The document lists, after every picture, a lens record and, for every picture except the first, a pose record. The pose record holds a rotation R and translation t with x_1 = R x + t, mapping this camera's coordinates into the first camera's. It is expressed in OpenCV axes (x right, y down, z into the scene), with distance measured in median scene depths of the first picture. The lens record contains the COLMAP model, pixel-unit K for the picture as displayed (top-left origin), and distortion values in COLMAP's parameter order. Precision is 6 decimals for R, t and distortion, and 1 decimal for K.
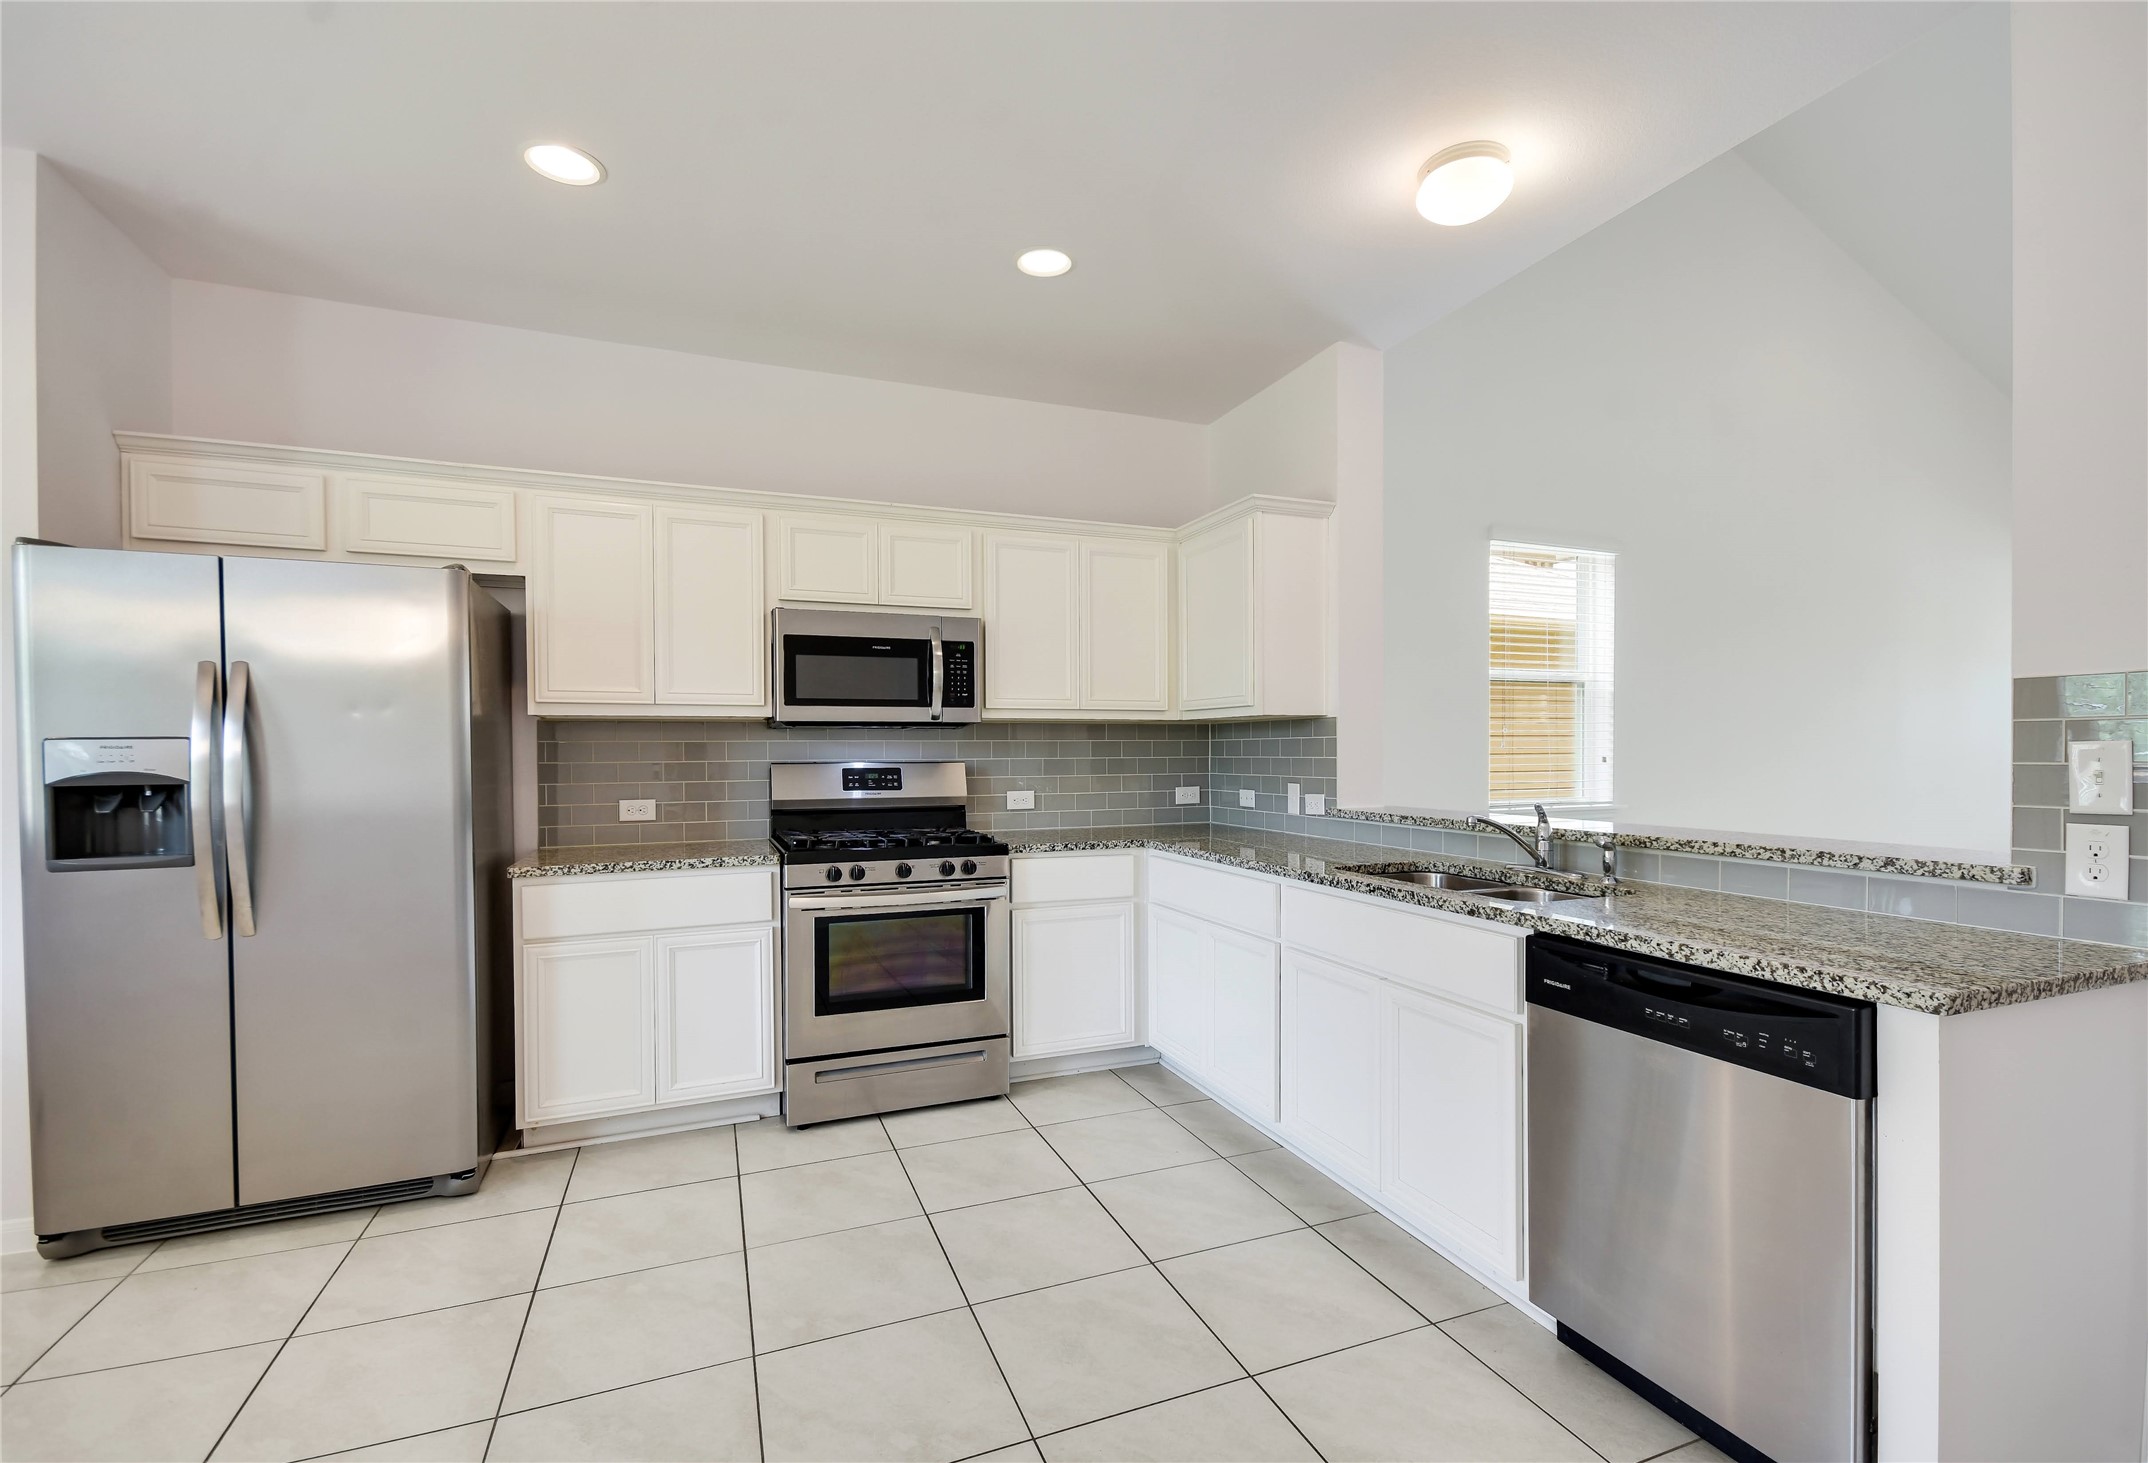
lens RADIAL K [[961.1, 0, 1096.7], [0, 961.1, 767.8], [0, 0, 1]] dist [0.011798, 0.000156]
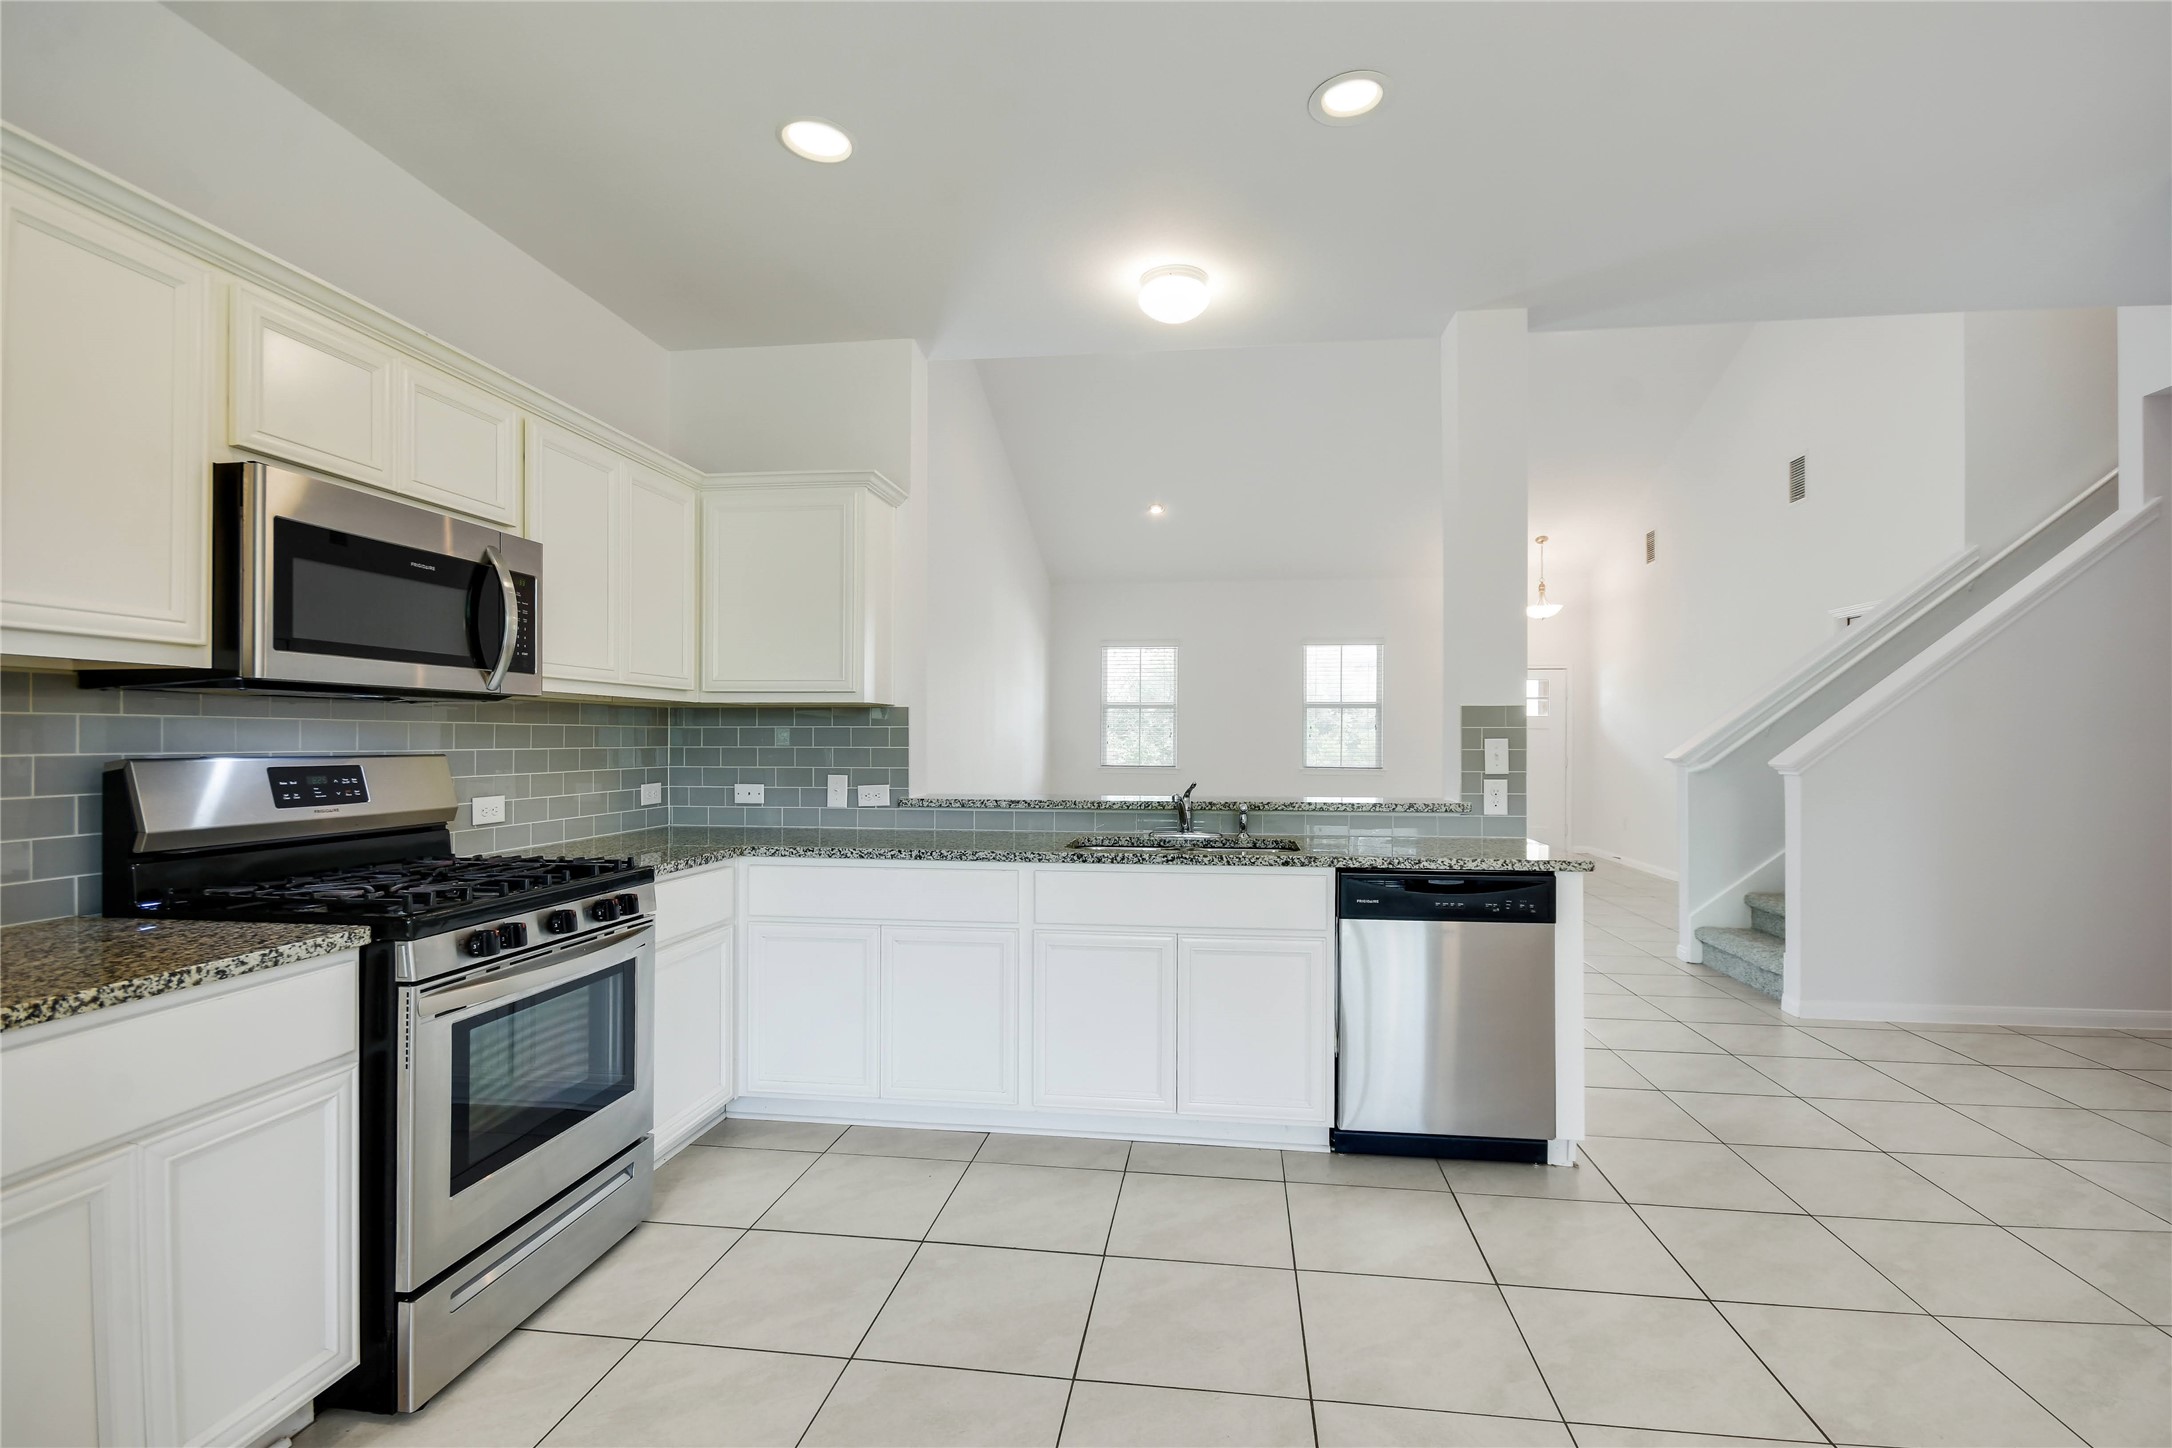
lens RADIAL K [[977.0, 0, 1098.2], [0, 977.0, 732.6], [0, 0, 1]] dist [-0.001112, -0.000013]
pose [[0.499060, 0.012556, 0.866477, -0.552705], [0.010489, 0.999734, -0.020528, -0.003257], [-0.866504, 0.019333, 0.498795, 0.330637]]
